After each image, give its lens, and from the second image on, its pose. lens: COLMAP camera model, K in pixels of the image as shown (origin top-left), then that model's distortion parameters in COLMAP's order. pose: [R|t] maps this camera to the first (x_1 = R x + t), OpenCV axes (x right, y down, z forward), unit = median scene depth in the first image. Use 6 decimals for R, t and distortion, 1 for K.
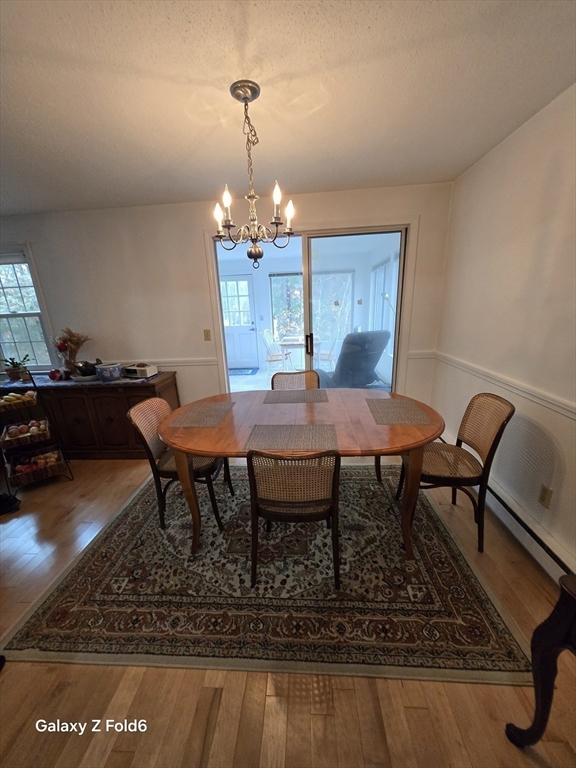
lens RADIAL K [[301.4, 0, 285.4], [0, 301.4, 397.0], [0, 0, 1]] dist [0.002143, 0.000030]
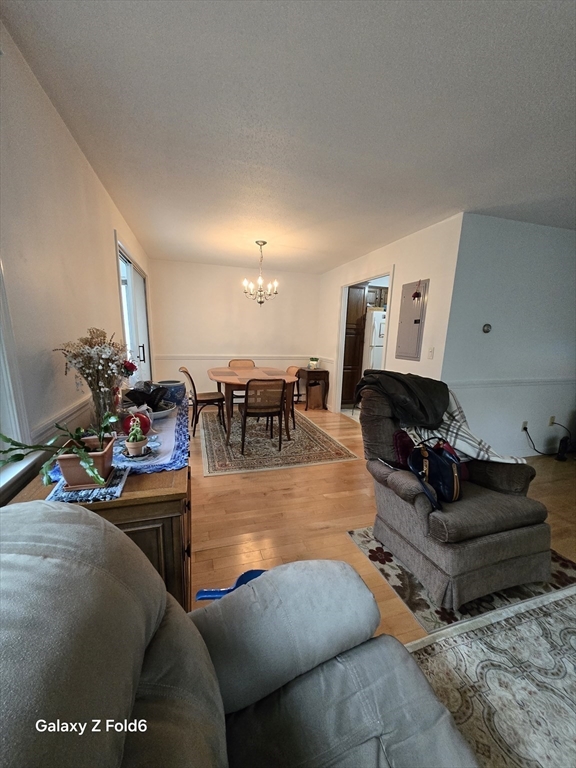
lens RADIAL K [[301.4, 0, 285.4], [0, 301.4, 397.0], [0, 0, 1]] dist [0.002143, 0.000030]
pose [[-0.355231, -0.155752, 0.921712, -2.520455], [0.270993, 0.926520, 0.261006, -0.350128], [-0.894636, 0.342495, -0.286921, 1.790192]]
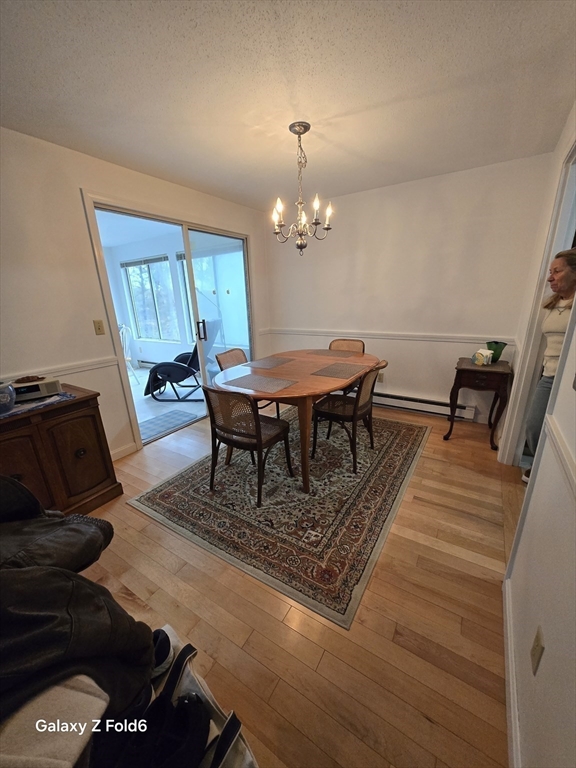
lens RADIAL K [[301.4, 0, 285.4], [0, 301.4, 397.0], [0, 0, 1]] dist [0.002143, 0.000030]
pose [[0.479534, -0.252858, 0.840303, -1.463897], [0.273275, 0.952999, 0.130821, -0.017470], [-0.833887, 0.166901, 0.526095, 0.463004]]
